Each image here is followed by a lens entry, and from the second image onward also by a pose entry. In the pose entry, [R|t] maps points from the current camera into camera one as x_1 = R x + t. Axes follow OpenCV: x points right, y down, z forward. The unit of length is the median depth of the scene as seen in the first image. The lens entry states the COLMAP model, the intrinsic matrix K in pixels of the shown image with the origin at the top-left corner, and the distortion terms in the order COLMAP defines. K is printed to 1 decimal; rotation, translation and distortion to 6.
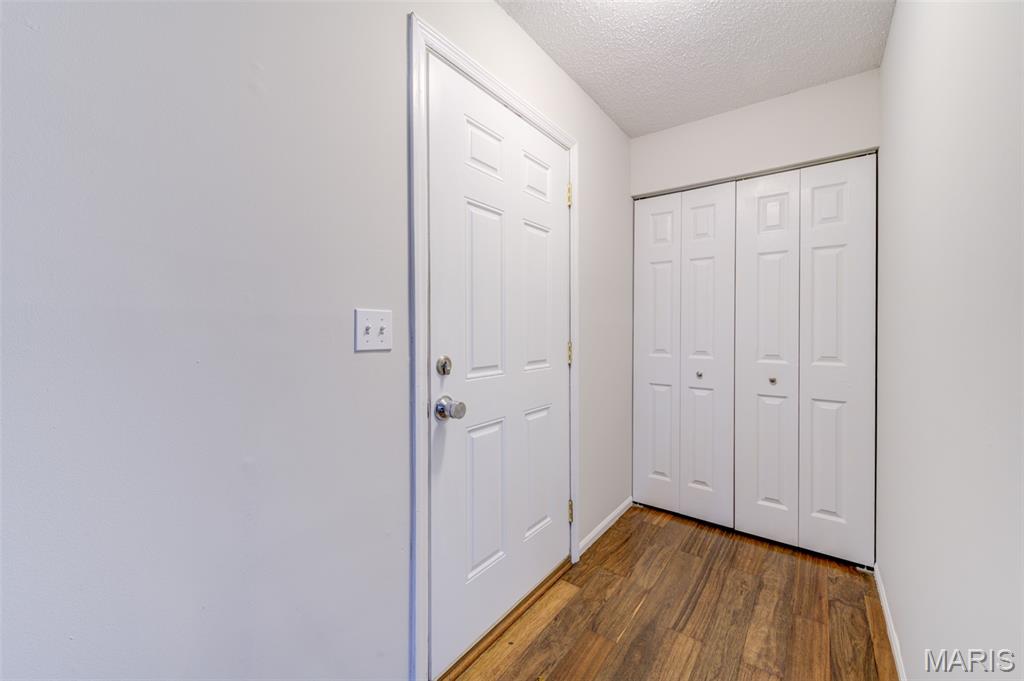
lens RADIAL K [[401.6, 0, 515.1], [0, 401.6, 334.2], [0, 0, 1]] dist [0.005521, -0.002253]
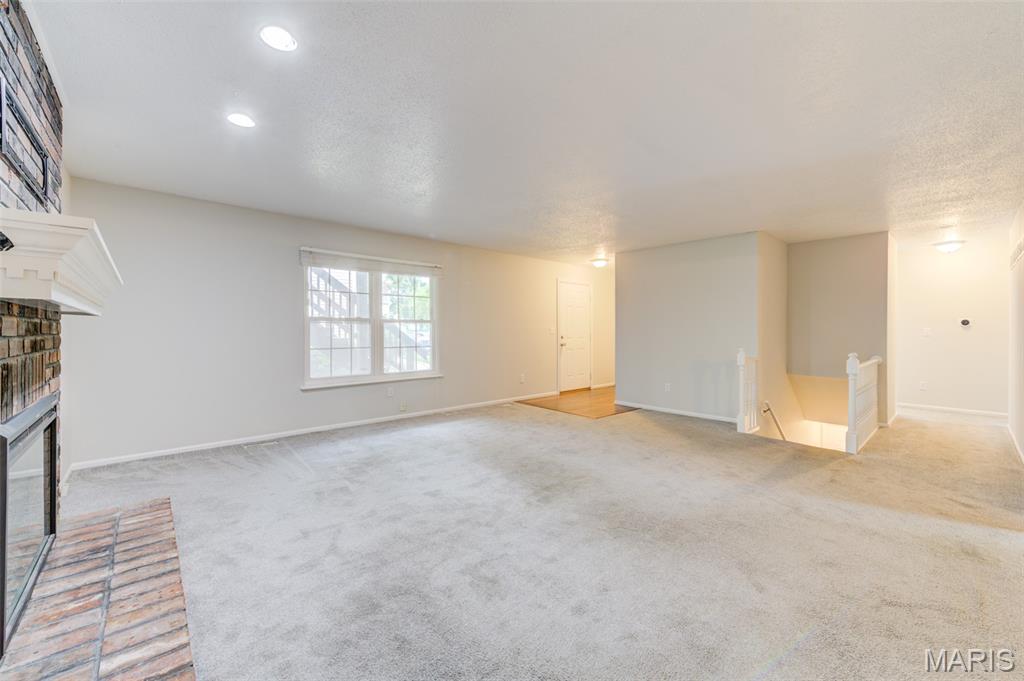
lens RADIAL K [[401.6, 0, 508.0], [0, 401.6, 334.4], [0, 0, 1]] dist [0.005521, -0.002253]
pose [[0.981540, 0.008677, -0.191062, 0.147388], [-0.007833, 0.999956, 0.005176, 0.018507], [0.191098, -0.003584, 0.981564, -4.589138]]
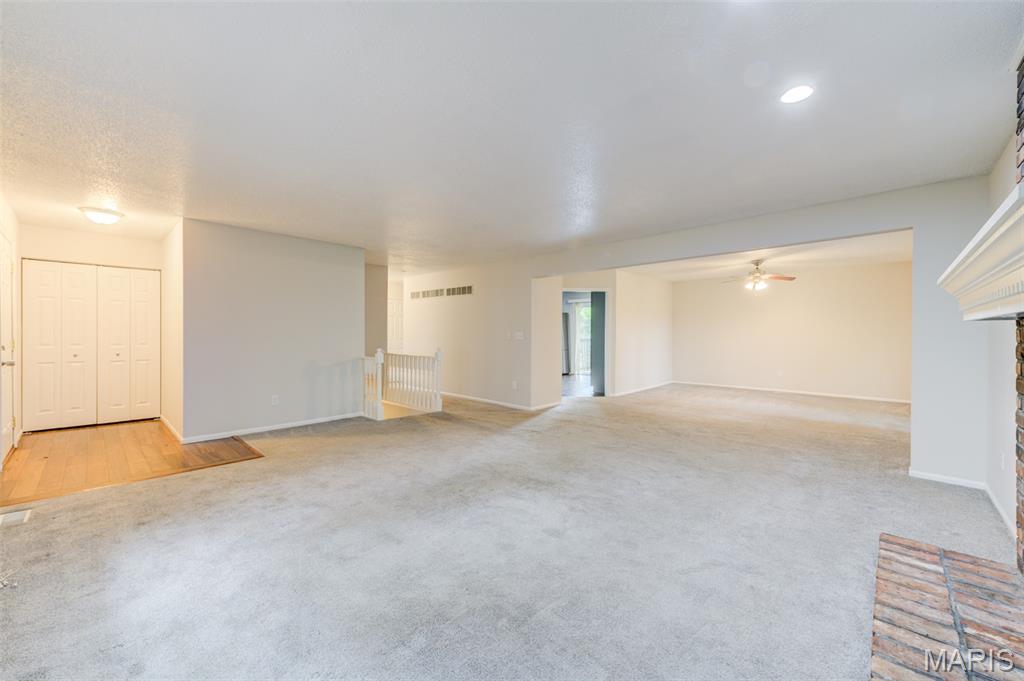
lens RADIAL K [[401.6, 0, 516.0], [0, 401.6, 332.7], [0, 0, 1]] dist [0.005521, -0.002253]
pose [[0.106058, 0.003799, 0.994353, -2.415377], [0.004391, 0.999981, -0.004289, 0.007080], [-0.994350, 0.004821, 0.106039, -2.605667]]
